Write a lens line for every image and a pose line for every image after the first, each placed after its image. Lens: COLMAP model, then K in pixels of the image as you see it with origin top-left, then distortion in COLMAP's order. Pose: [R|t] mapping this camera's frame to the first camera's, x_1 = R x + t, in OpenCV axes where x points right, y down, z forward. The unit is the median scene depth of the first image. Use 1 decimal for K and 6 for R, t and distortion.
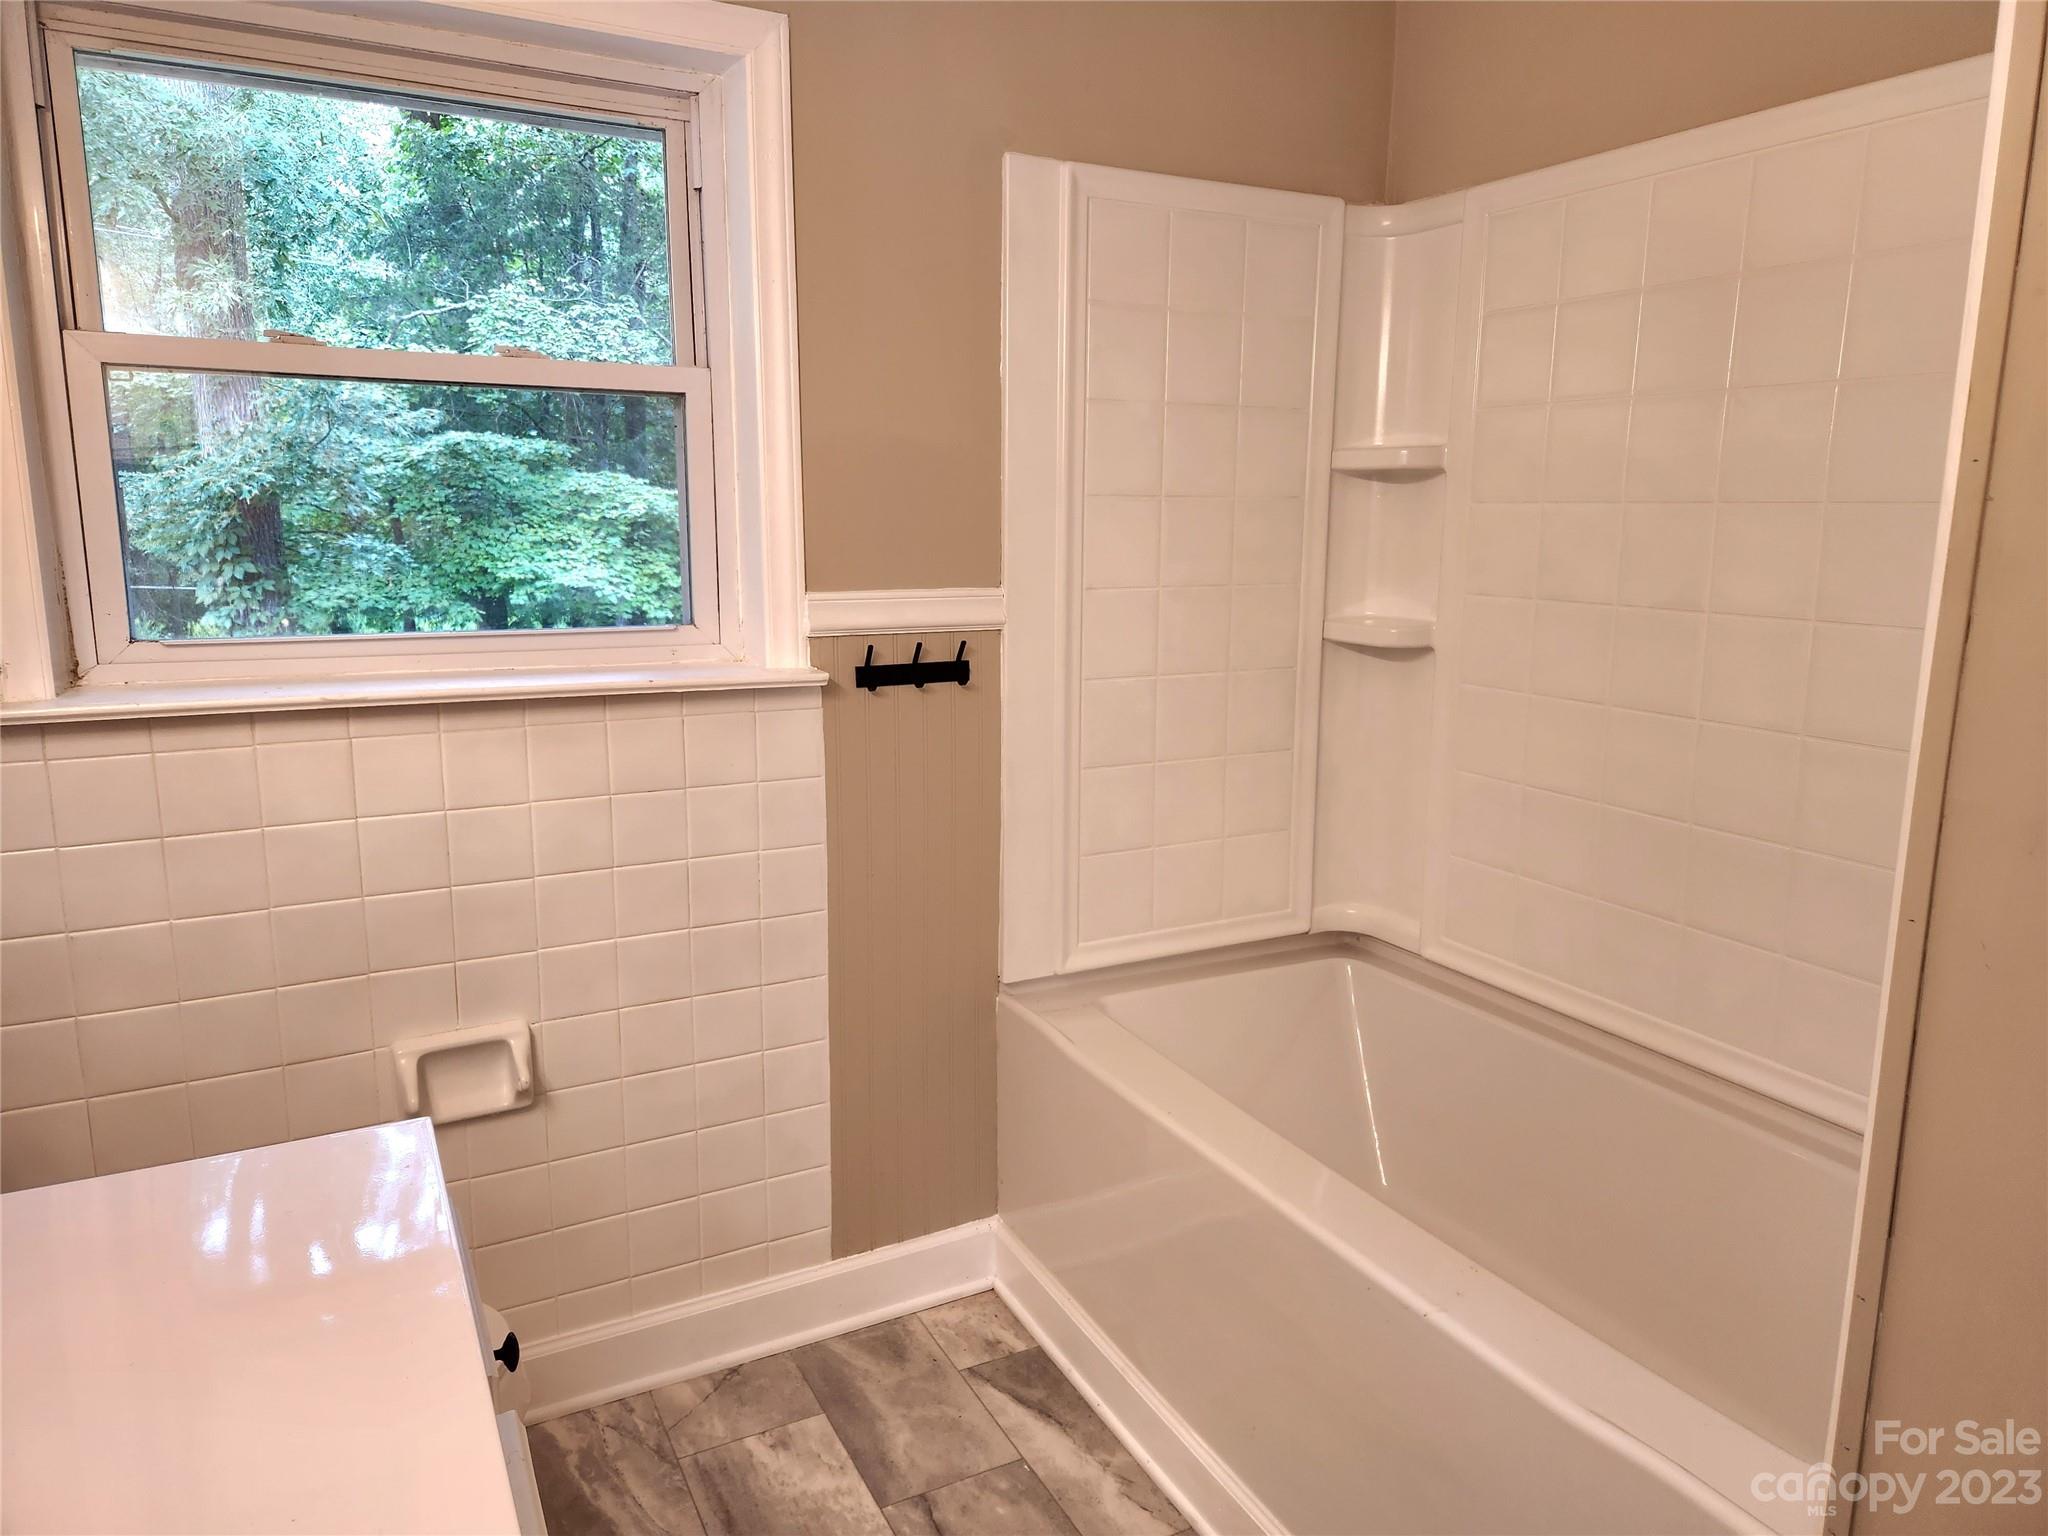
lens RADIAL K [[1370.0, 0, 1022.7], [0, 1370.0, 754.1], [0, 0, 1]] dist [0.086139, -0.077794]
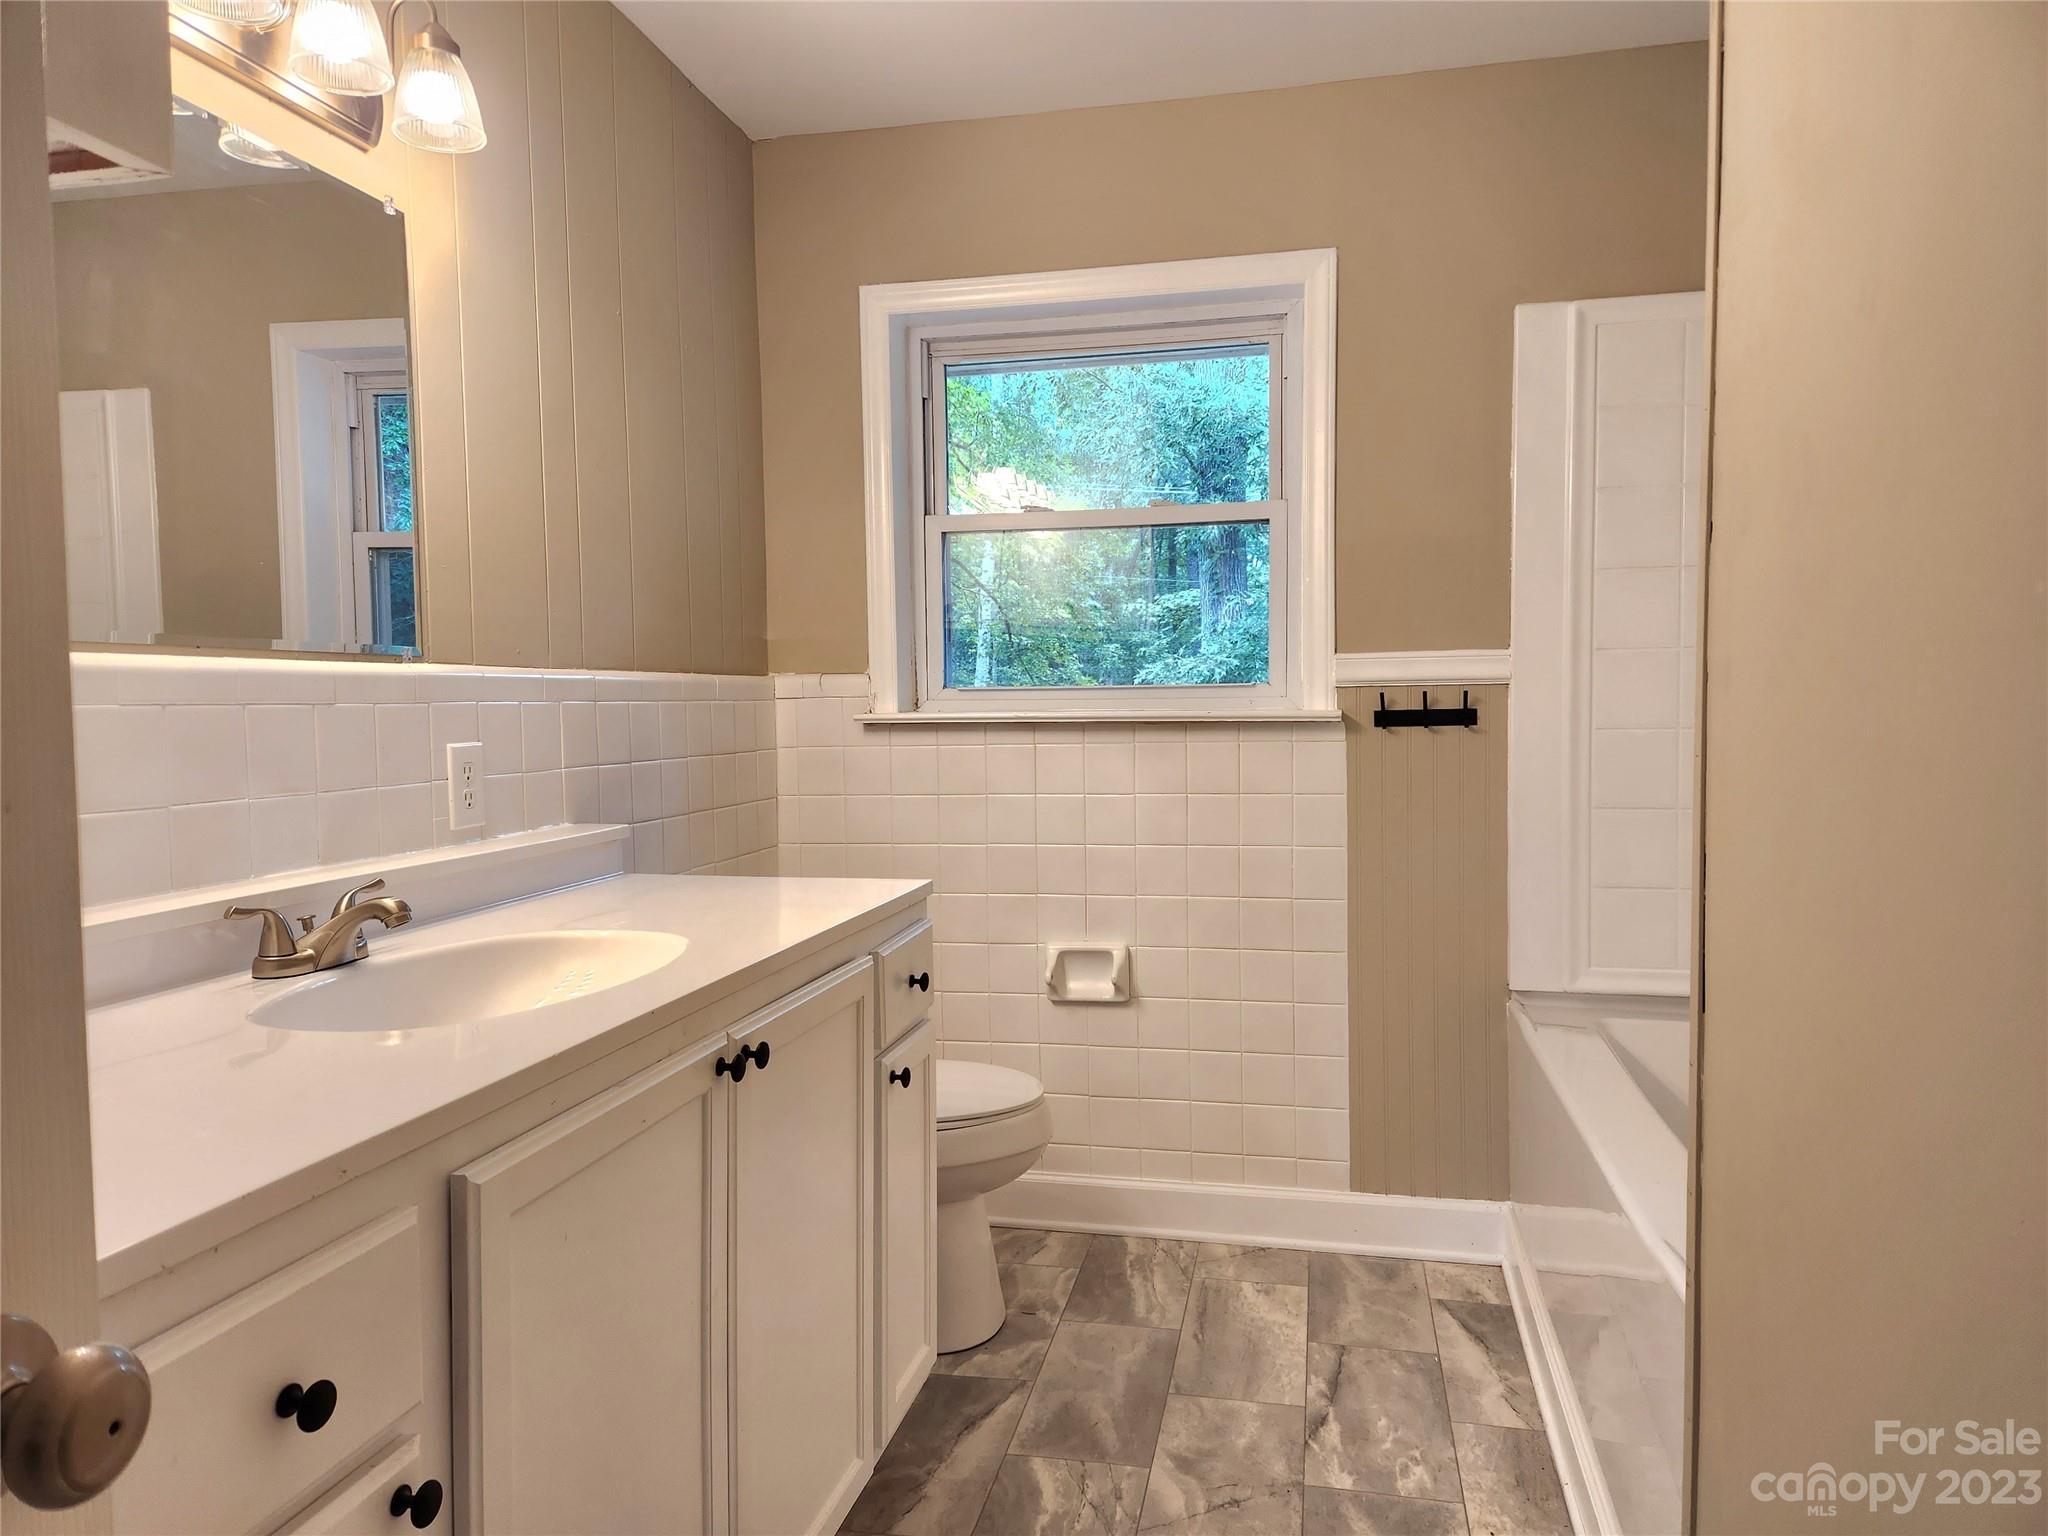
lens RADIAL K [[1310.1, 0, 1024.0], [0, 1310.1, 768.0], [0, 0, 1]] dist [0.103998, -0.066638]
pose [[0.776369, 0.019408, -0.629980, 0.407796], [-0.096216, 0.991460, -0.088029, 0.131910], [0.622892, 0.128957, 0.771606, -0.161946]]
